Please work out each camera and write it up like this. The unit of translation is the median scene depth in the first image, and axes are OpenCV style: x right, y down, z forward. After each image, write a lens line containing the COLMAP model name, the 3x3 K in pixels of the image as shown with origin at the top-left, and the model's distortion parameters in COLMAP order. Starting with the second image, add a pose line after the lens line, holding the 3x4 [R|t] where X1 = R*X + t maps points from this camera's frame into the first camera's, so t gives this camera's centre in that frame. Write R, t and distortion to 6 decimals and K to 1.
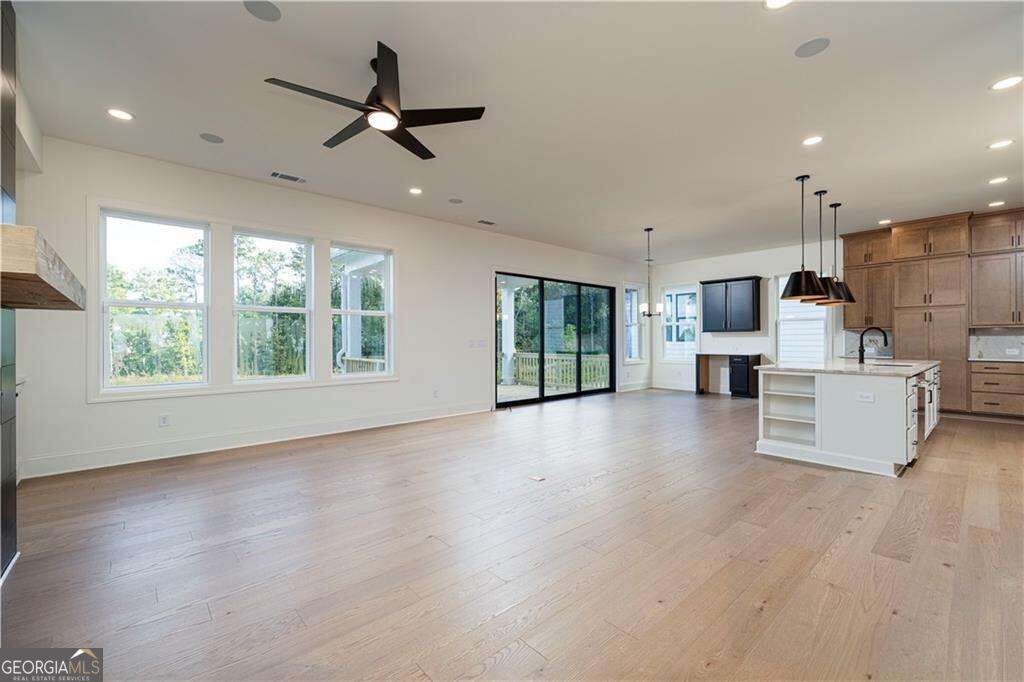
lens RADIAL K [[428.4, 0, 512.0], [0, 428.4, 341.0], [0, 0, 1]] dist [0.000154, 0.000124]
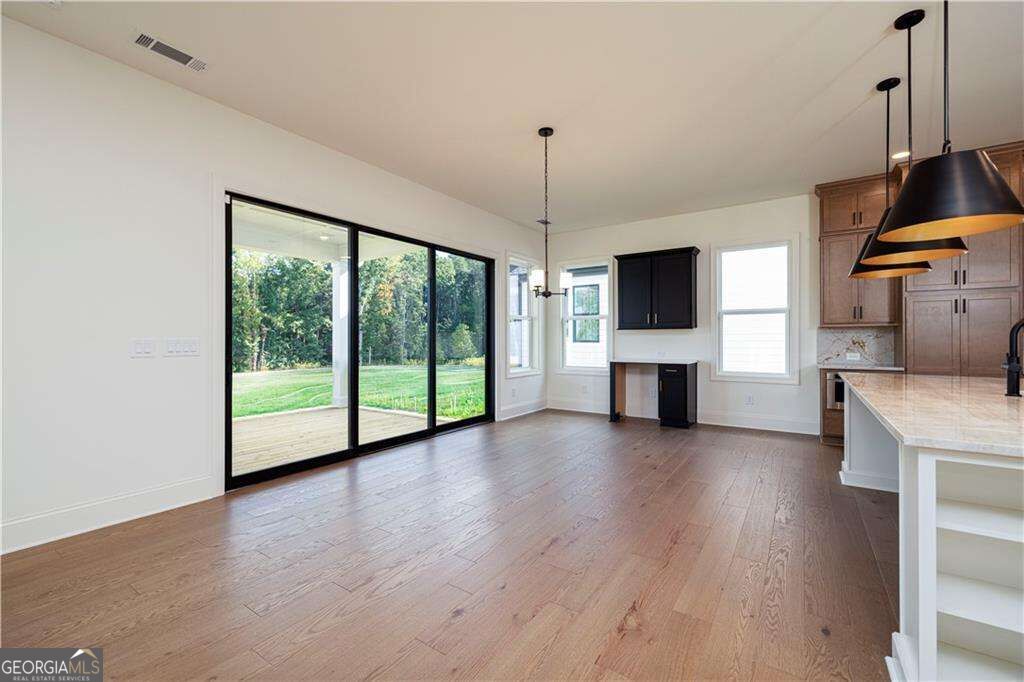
lens RADIAL K [[428.4, 0, 512.0], [0, 428.4, 341.0], [0, 0, 1]] dist [0.000154, 0.000124]
pose [[0.971105, 0.002166, 0.238644, 0.123184], [-0.002594, 0.999996, 0.001477, -0.002680], [-0.238640, -0.002053, 0.971106, 0.399935]]
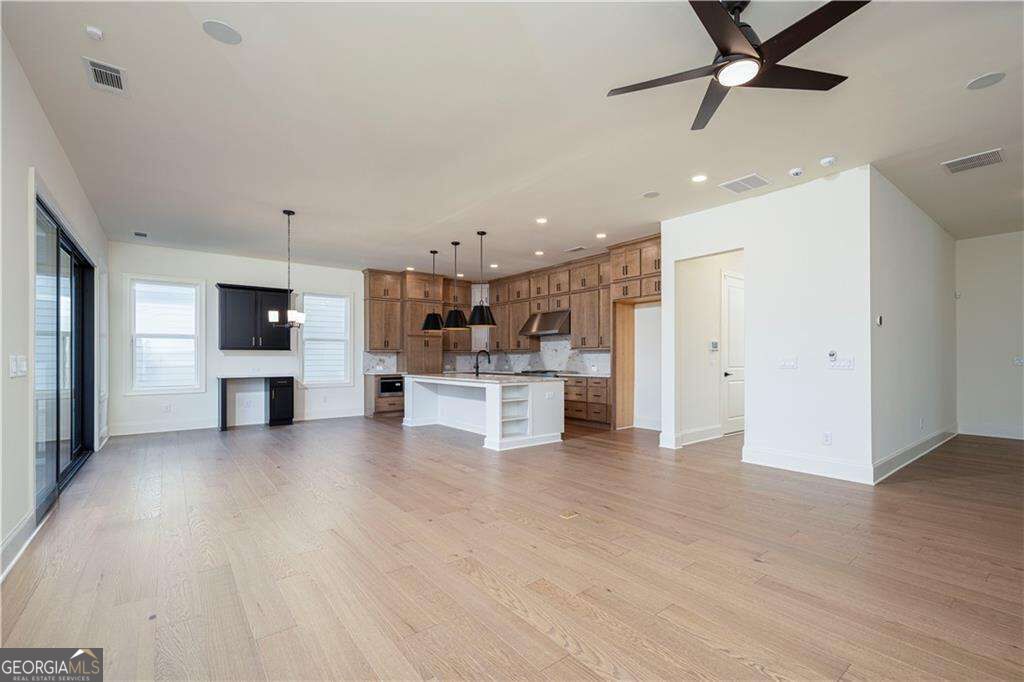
lens RADIAL K [[449.7, 0, 537.5], [0, 449.7, 358.3], [0, 0, 1]] dist [0.001956, 0.000401]
pose [[0.043871, 0.003209, 0.999032, -0.362112], [0.001923, 0.999993, -0.003296, -0.000988], [-0.999035, 0.002066, 0.043864, 0.427558]]
